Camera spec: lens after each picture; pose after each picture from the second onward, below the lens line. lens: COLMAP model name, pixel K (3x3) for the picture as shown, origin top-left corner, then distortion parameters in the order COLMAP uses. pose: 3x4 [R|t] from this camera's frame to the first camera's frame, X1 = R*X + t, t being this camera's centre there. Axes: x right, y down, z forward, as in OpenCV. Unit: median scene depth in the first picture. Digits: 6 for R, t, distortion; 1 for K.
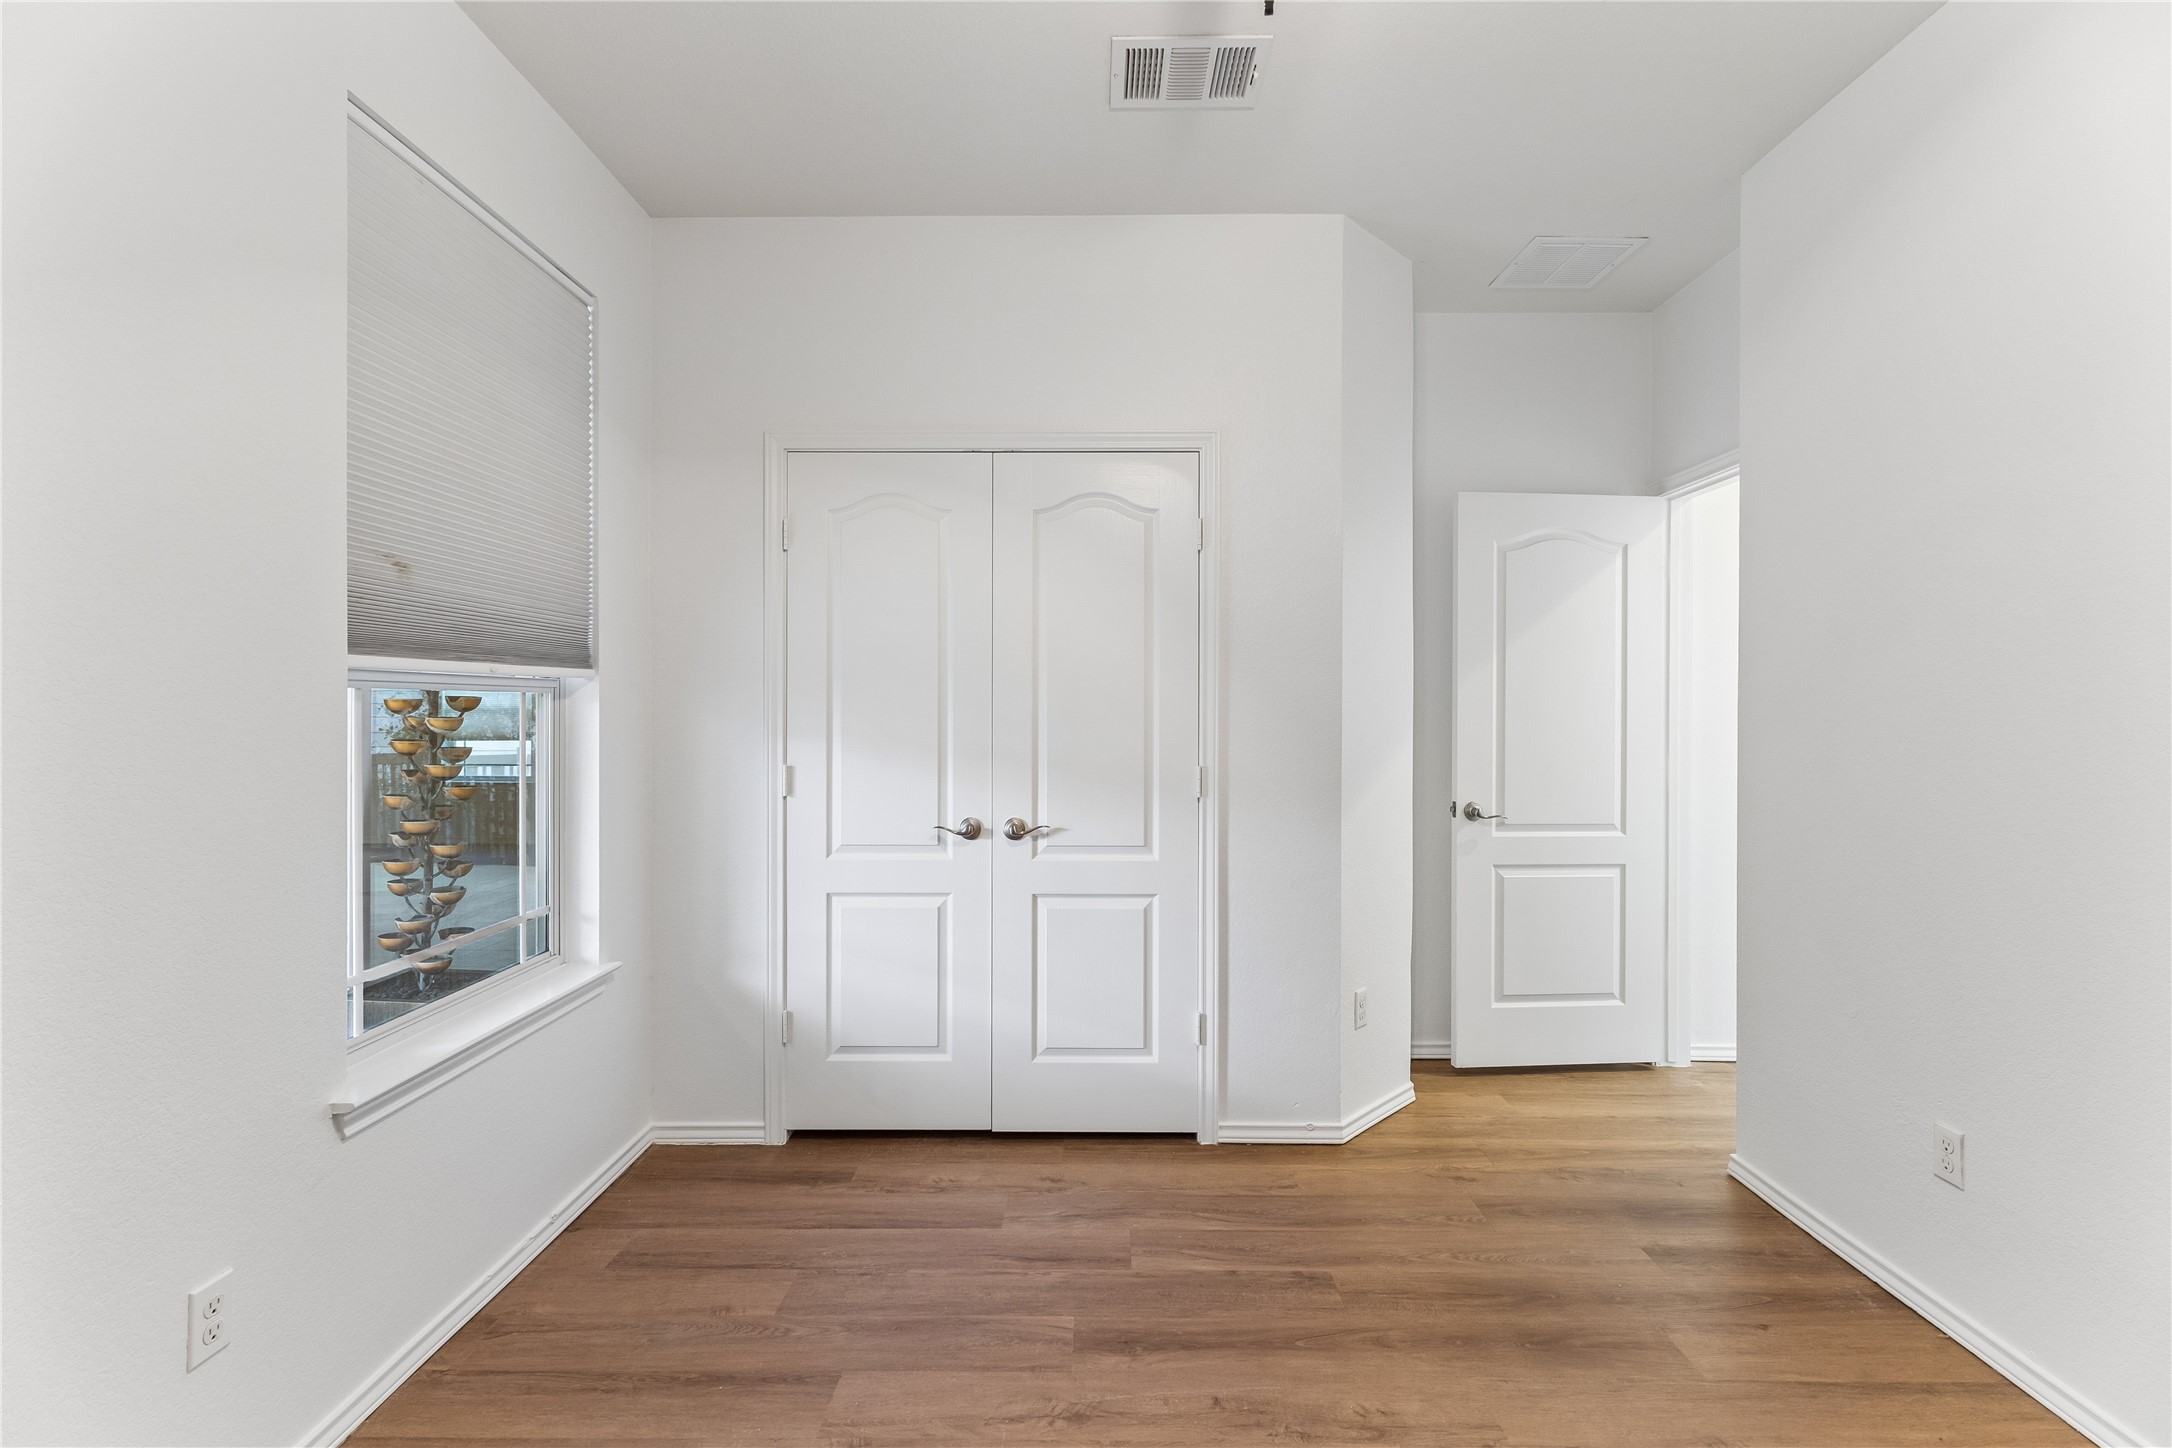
lens RADIAL K [[985.9, 0, 1089.4], [0, 985.9, 720.3], [0, 0, 1]] dist [0.002599, 0.000442]
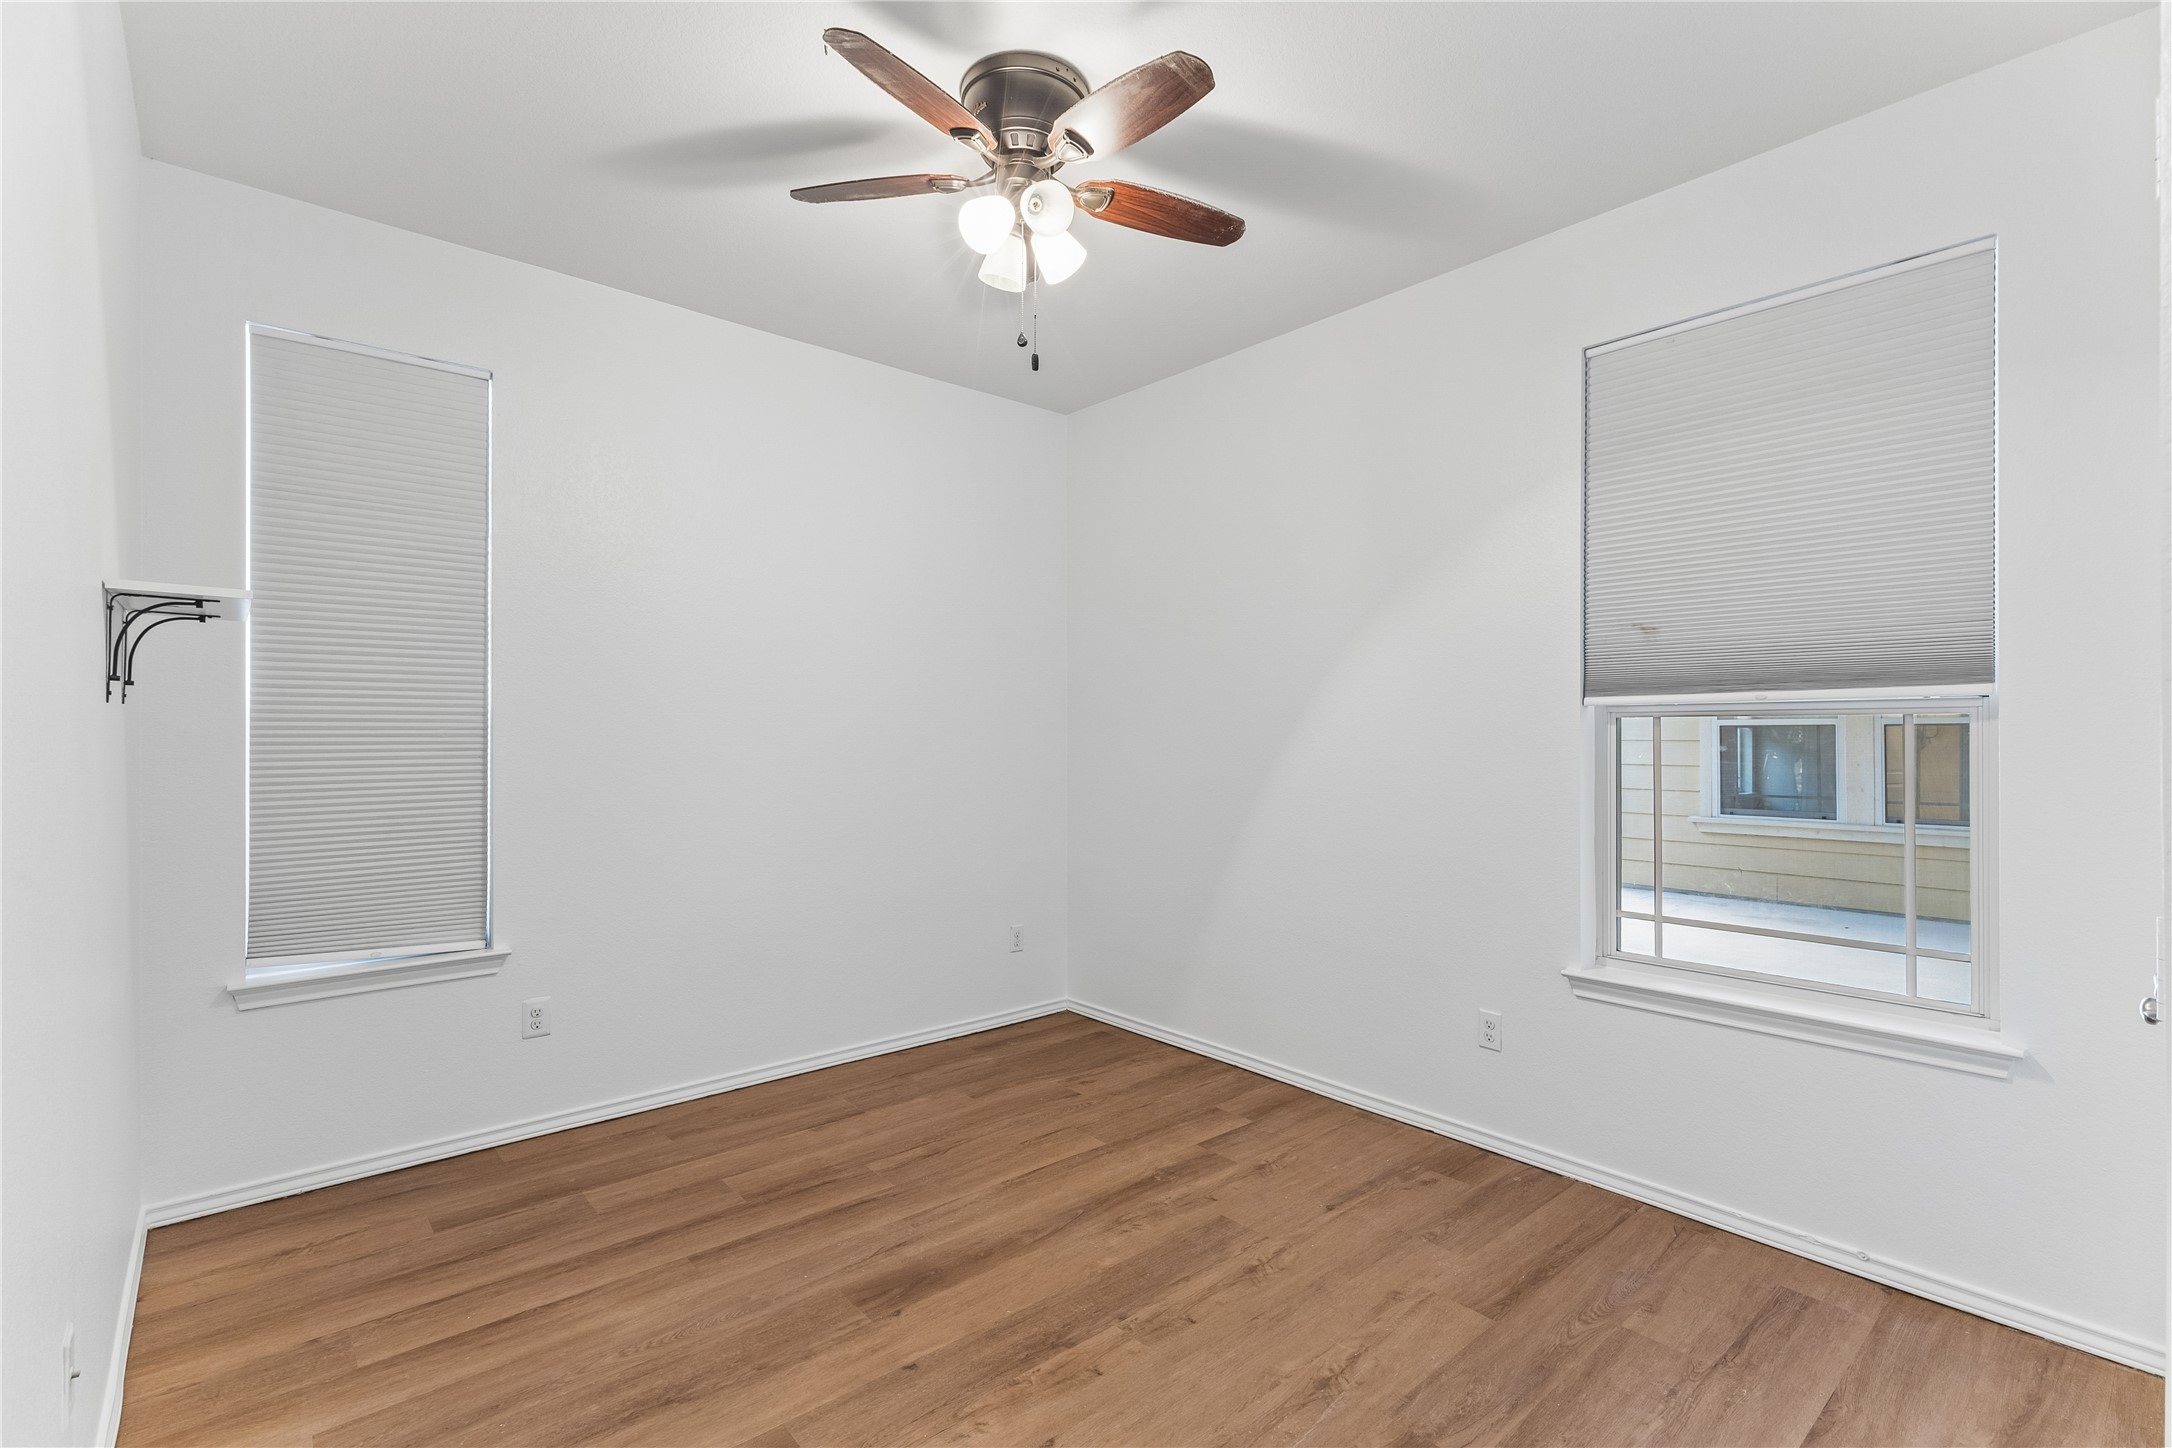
lens RADIAL K [[985.9, 0, 1089.4], [0, 985.9, 720.3], [0, 0, 1]] dist [0.002599, 0.000442]
pose [[-0.742474, -0.007943, -0.669828, 0.830265], [-0.009306, 0.999956, -0.001543, -0.015482], [0.669810, 0.005087, -0.742515, 1.487039]]
